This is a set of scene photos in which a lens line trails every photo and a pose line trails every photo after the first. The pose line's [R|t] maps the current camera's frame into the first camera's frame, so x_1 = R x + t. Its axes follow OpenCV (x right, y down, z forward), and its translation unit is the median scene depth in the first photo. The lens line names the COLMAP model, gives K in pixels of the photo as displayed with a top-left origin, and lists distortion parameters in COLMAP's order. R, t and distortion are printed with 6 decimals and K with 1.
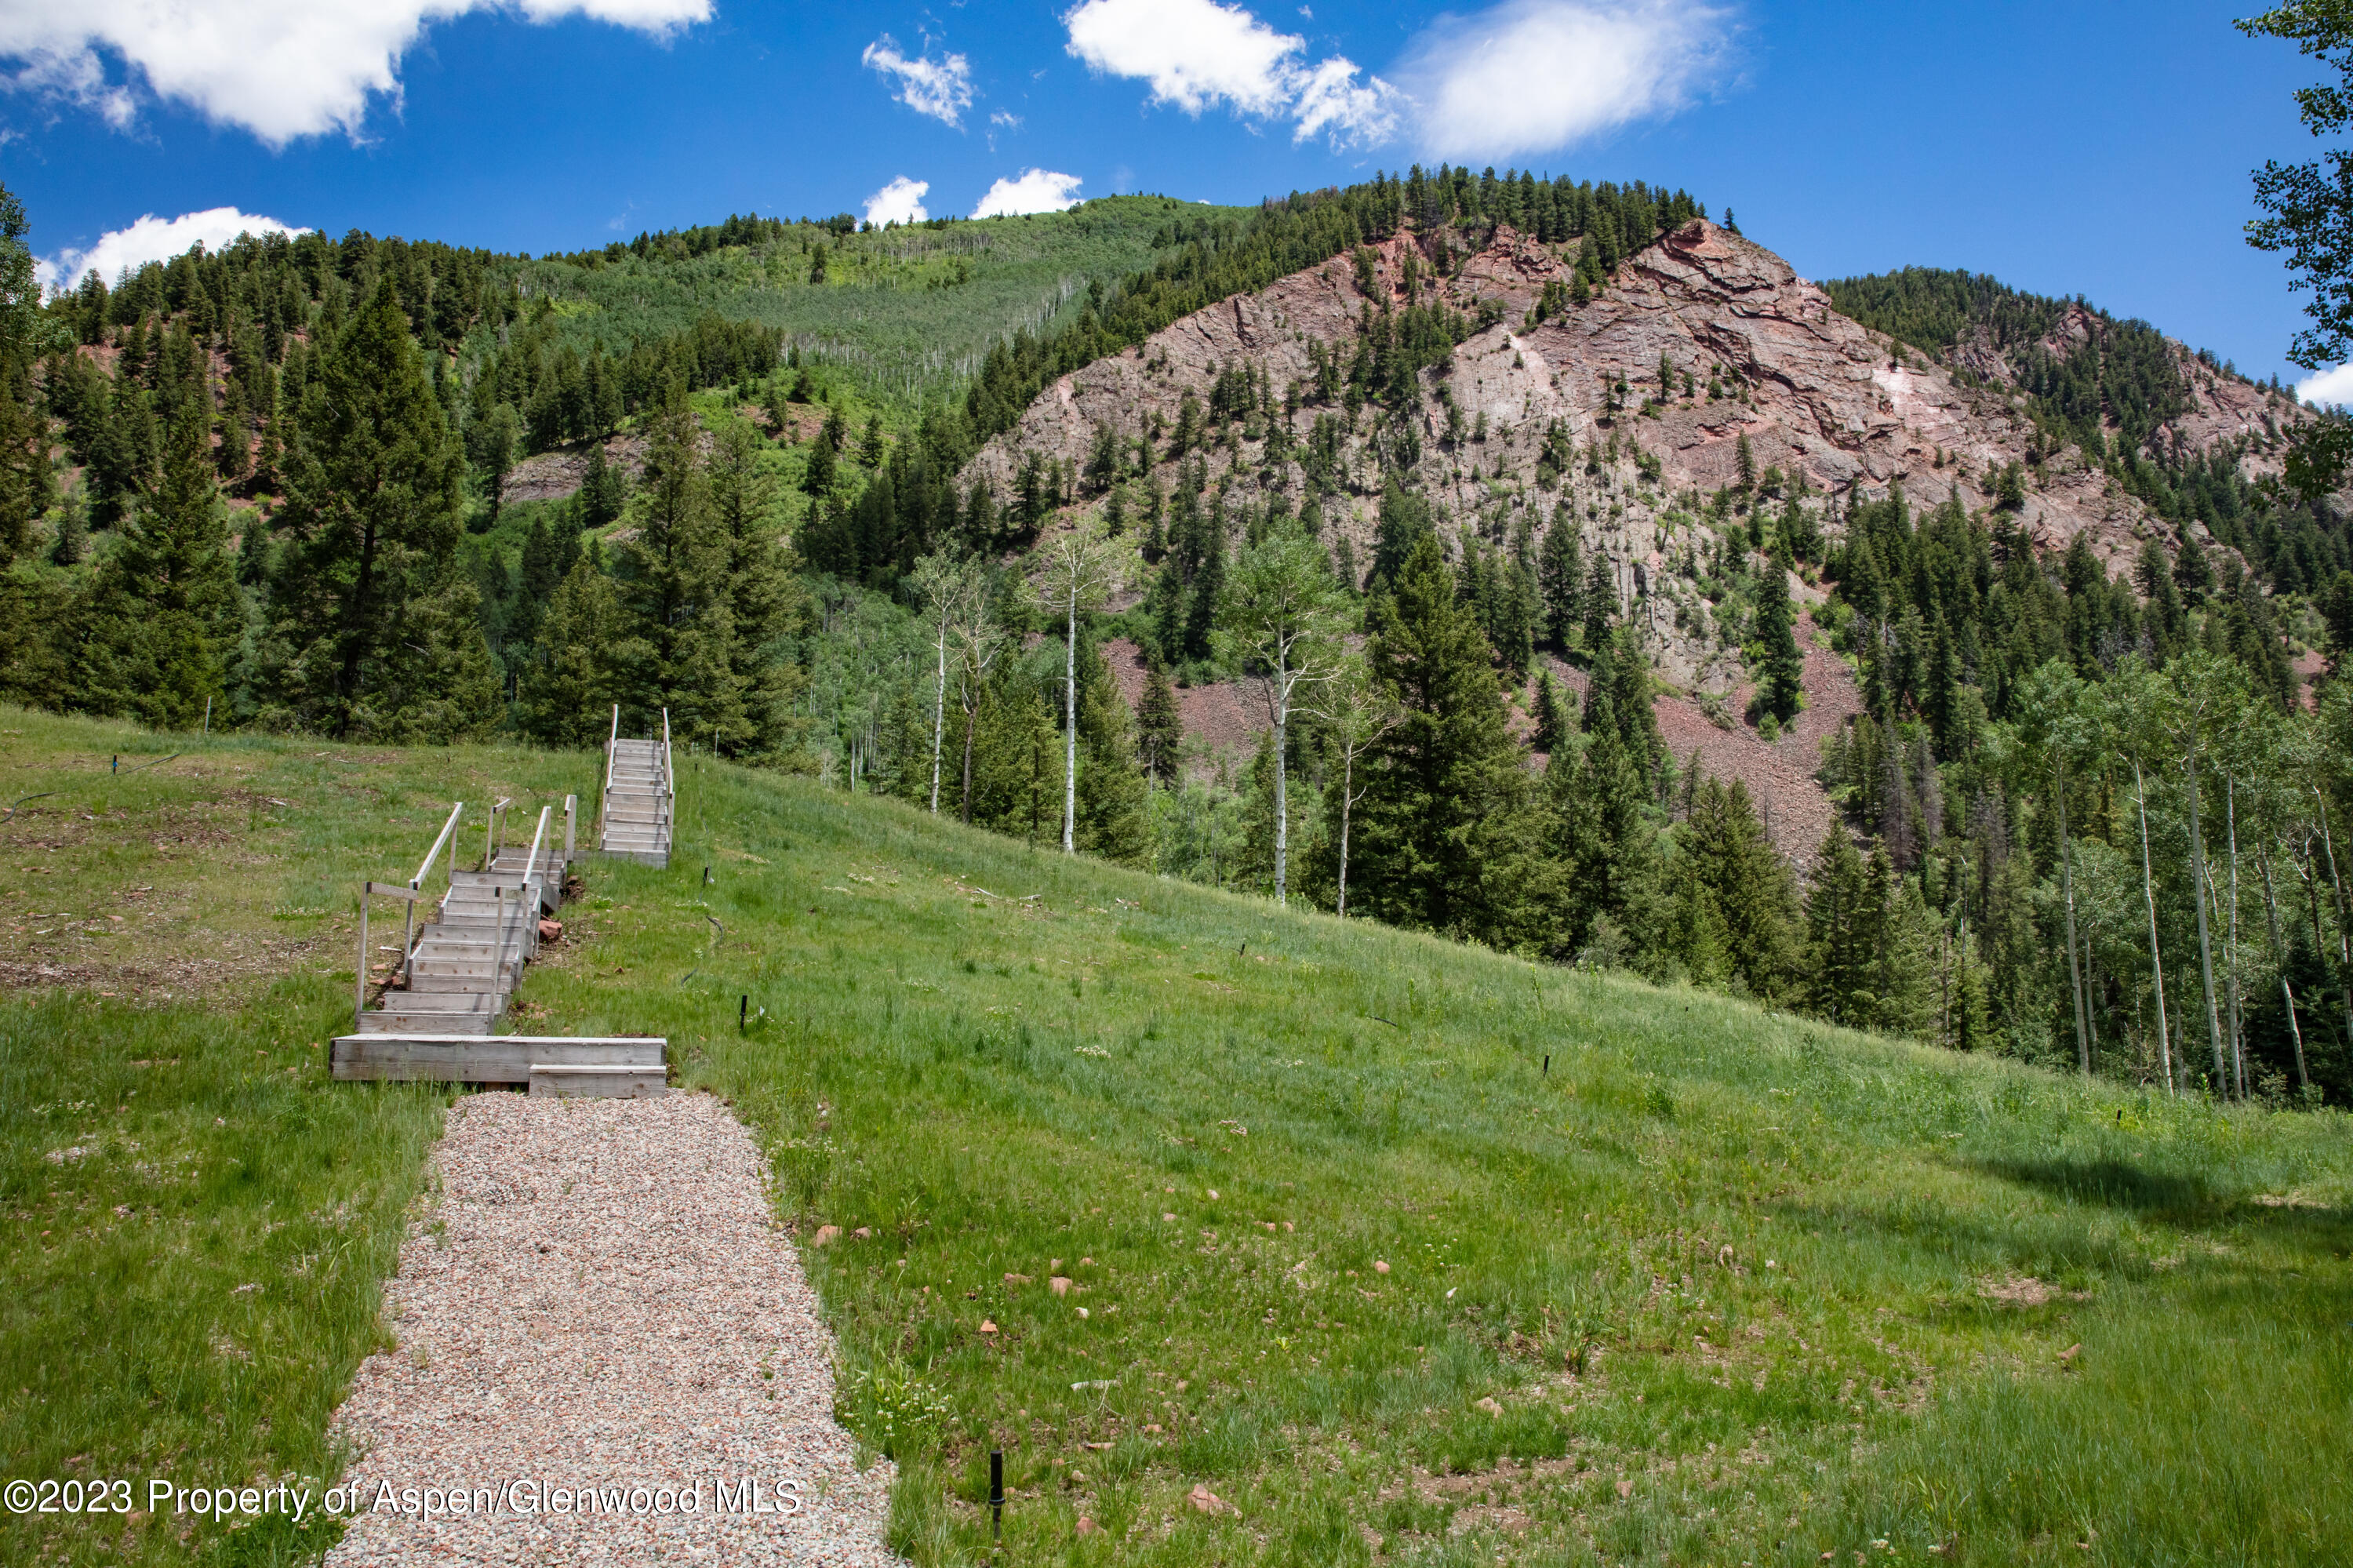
lens RADIAL K [[1608.4, 0, 1181.7], [0, 1608.4, 781.0], [0, 0, 1]] dist [-0.104985, 0.086726]
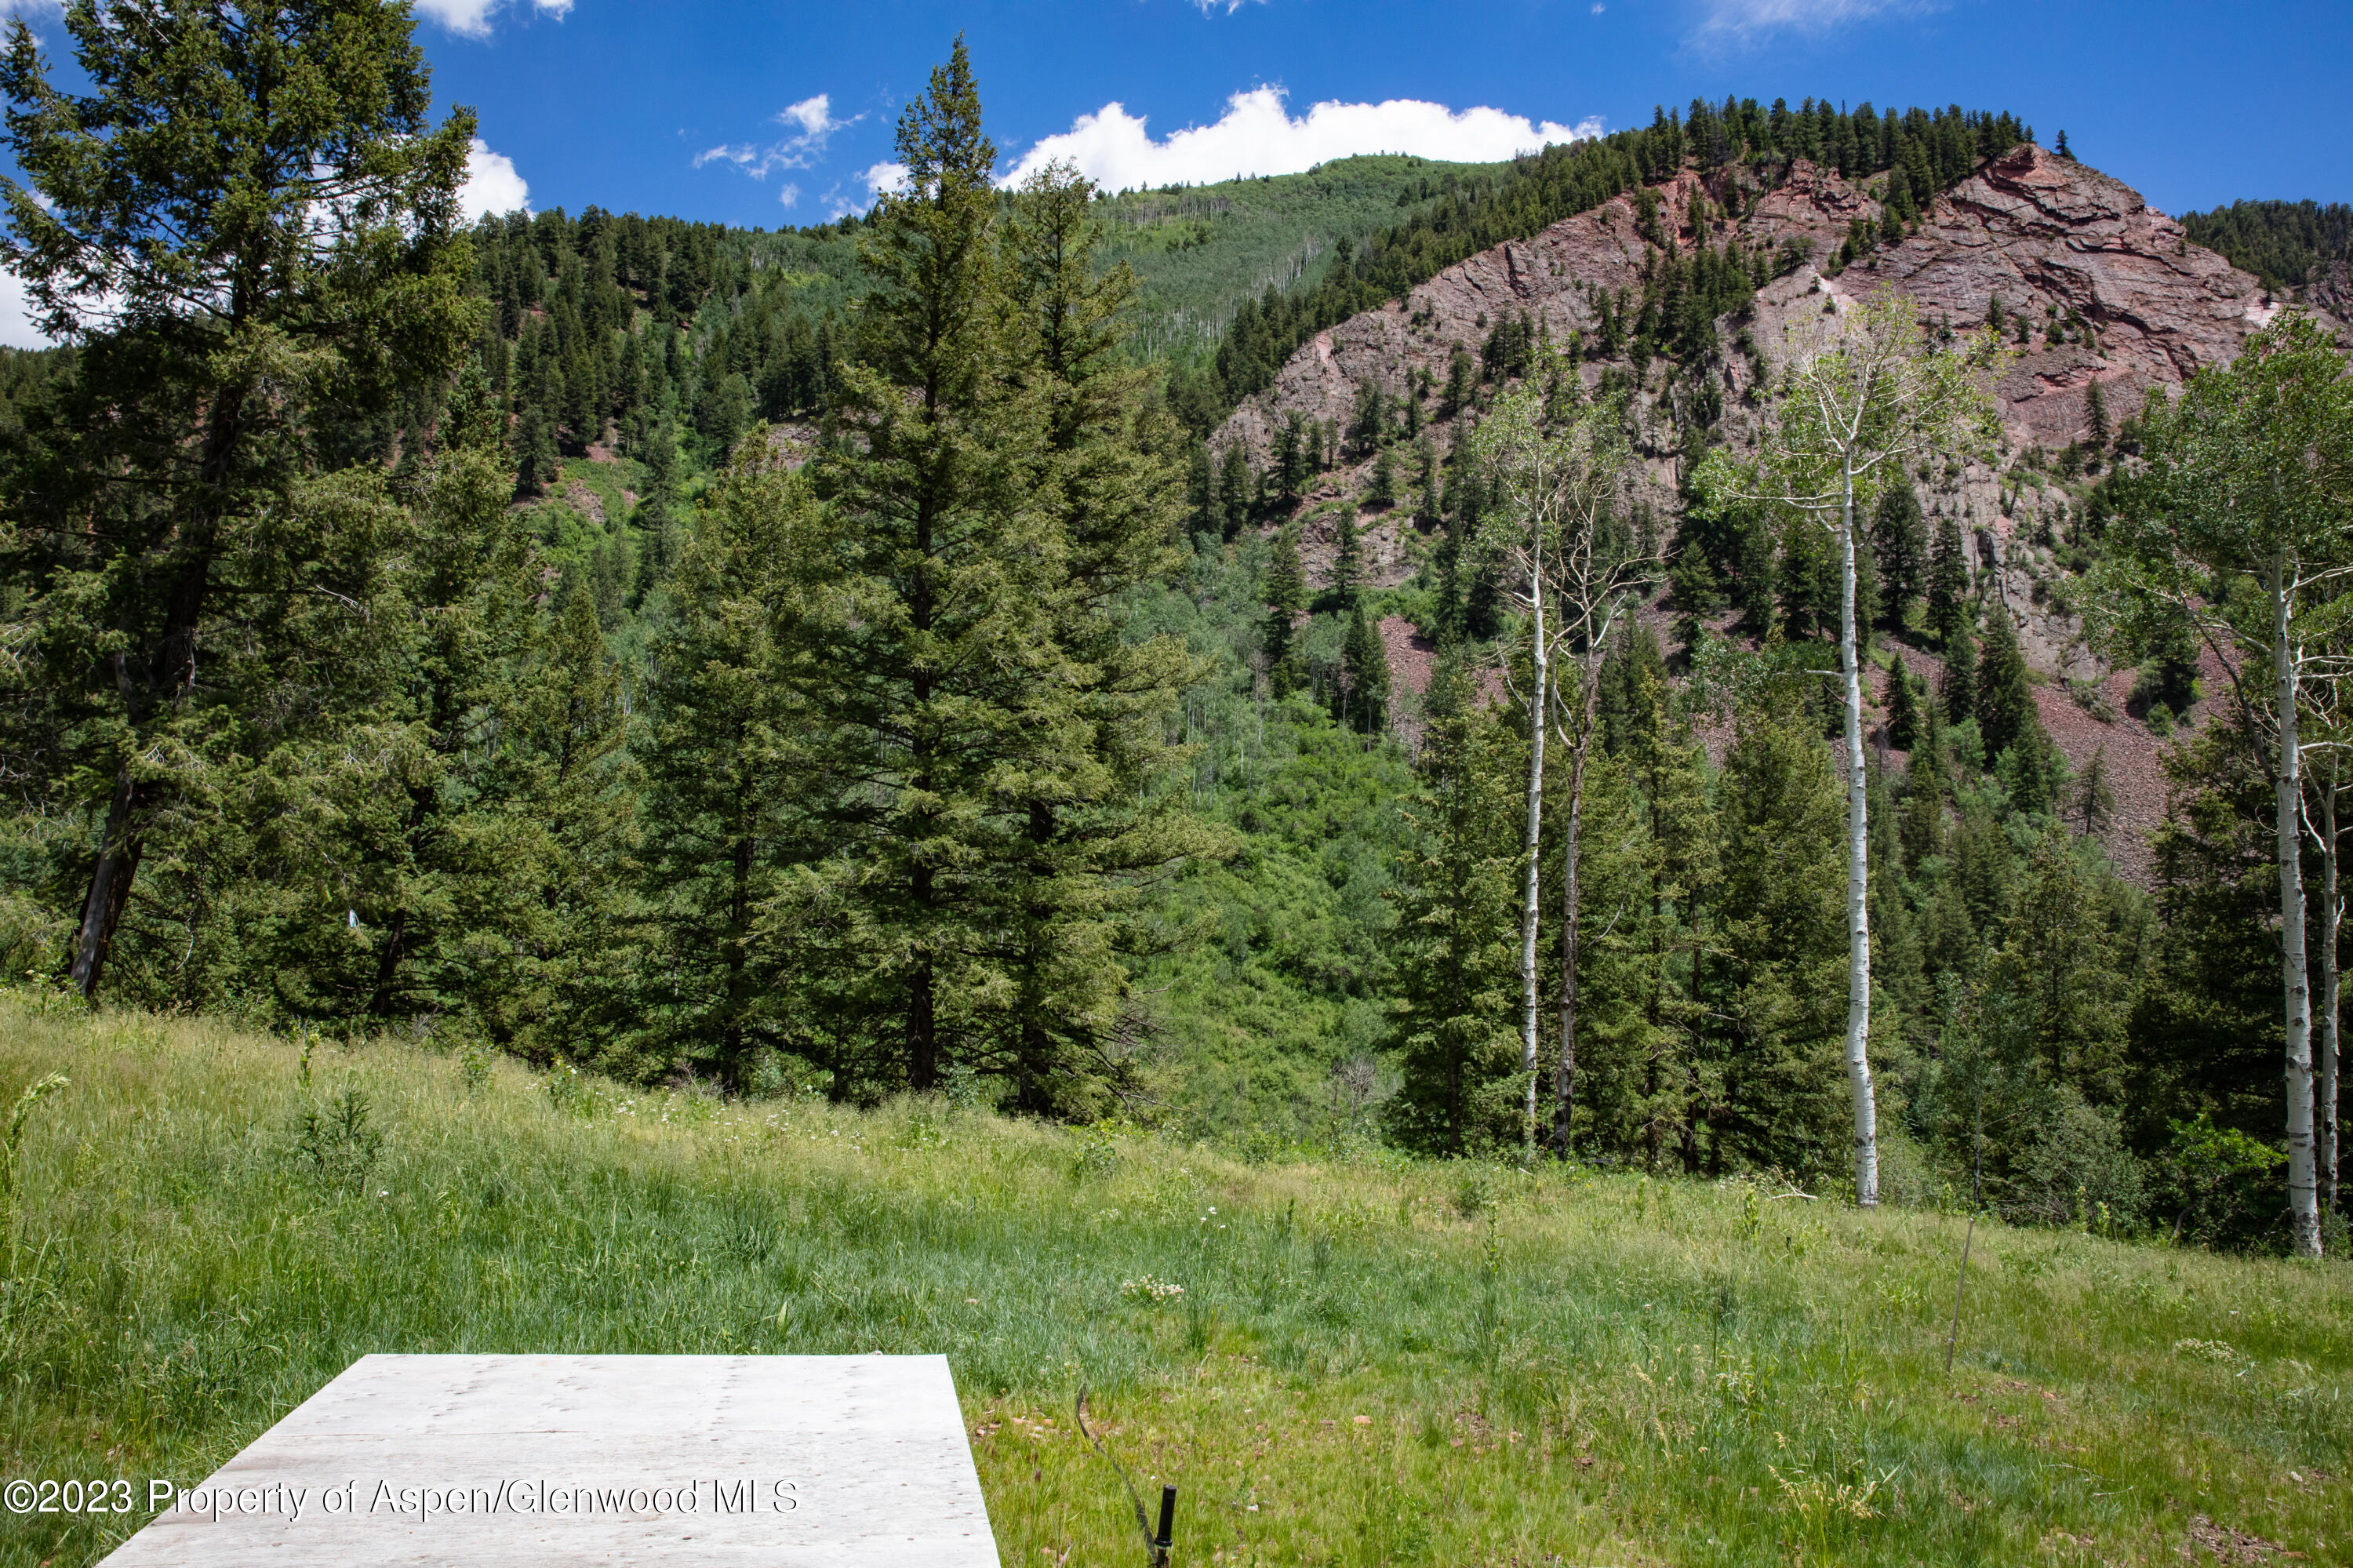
lens RADIAL K [[1608.4, 0, 1183.5], [0, 1608.4, 774.6], [0, 0, 1]] dist [-0.104985, 0.086726]
pose [[0.990814, 0.009358, -0.134904, -0.024291], [-0.008331, 0.999932, 0.008174, -0.004963], [0.134971, -0.006975, 0.990825, 0.071532]]
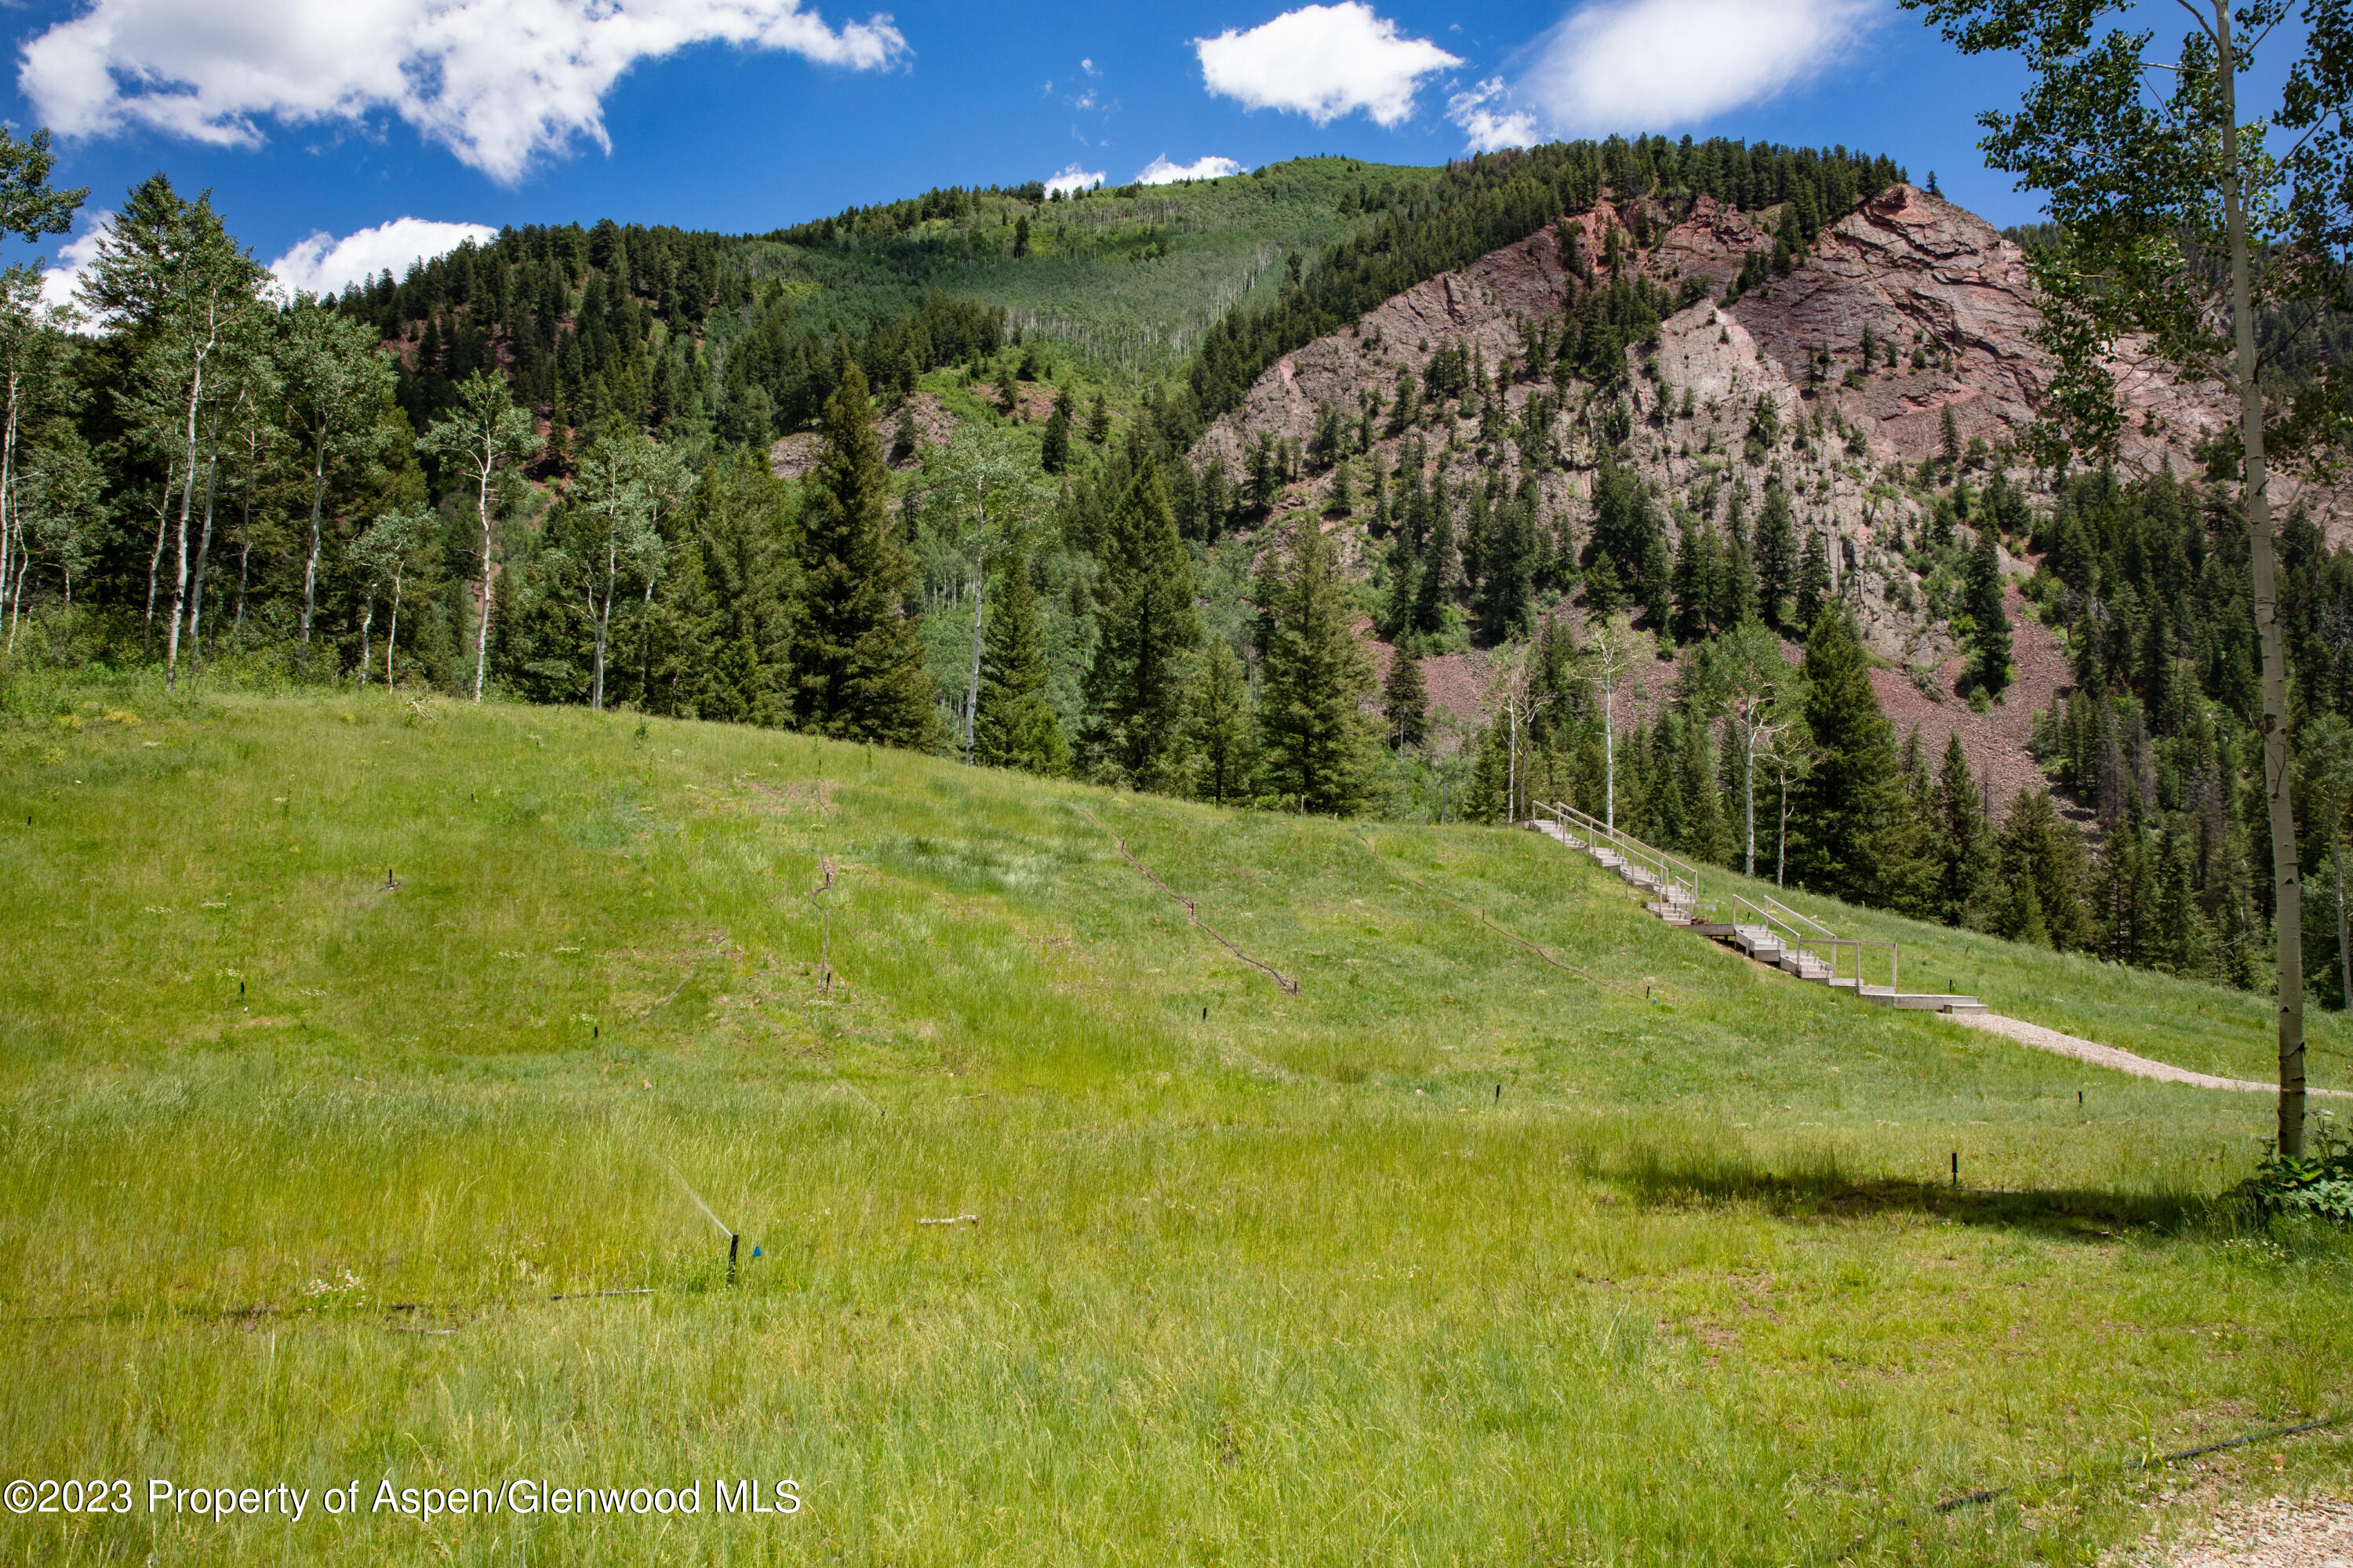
lens RADIAL K [[1608.4, 0, 1183.0], [0, 1608.4, 780.0], [0, 0, 1]] dist [-0.104985, 0.086726]
pose [[0.995923, 0.008068, -0.089846, -0.040354], [-0.005110, 0.999439, 0.033097, -0.008760], [0.090062, -0.032503, 0.995406, -0.053984]]
